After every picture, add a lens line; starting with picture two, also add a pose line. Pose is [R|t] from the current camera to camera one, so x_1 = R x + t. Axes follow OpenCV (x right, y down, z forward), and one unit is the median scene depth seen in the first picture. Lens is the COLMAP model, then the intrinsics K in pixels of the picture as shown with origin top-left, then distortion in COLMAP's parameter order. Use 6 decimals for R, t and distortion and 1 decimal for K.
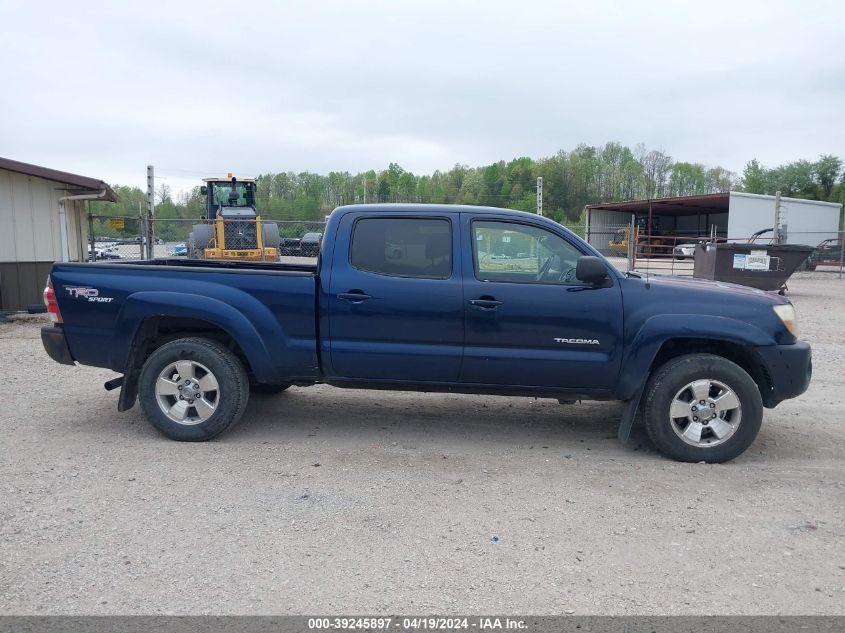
lens RADIAL K [[670.0, 0, 431.4], [0, 670.0, 334.2], [0, 0, 1]] dist [0.035109, -0.042308]
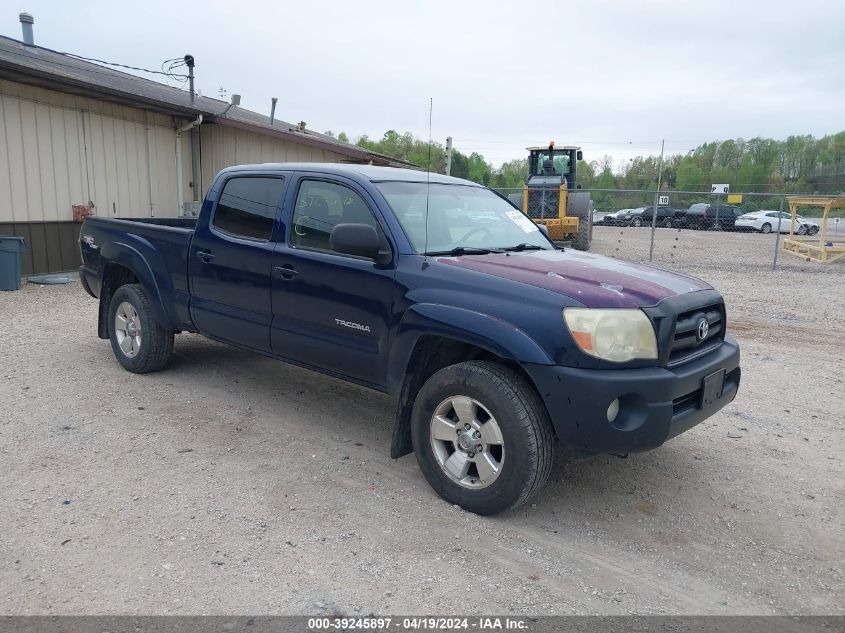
lens RADIAL K [[670.0, 0, 431.4], [0, 670.0, 334.2], [0, 0, 1]] dist [0.035109, -0.042308]
pose [[0.806250, 0.128985, -0.577343, 0.183910], [-0.104772, 0.991647, 0.075233, -0.012175], [0.582224, -0.000167, 0.813029, 0.088108]]
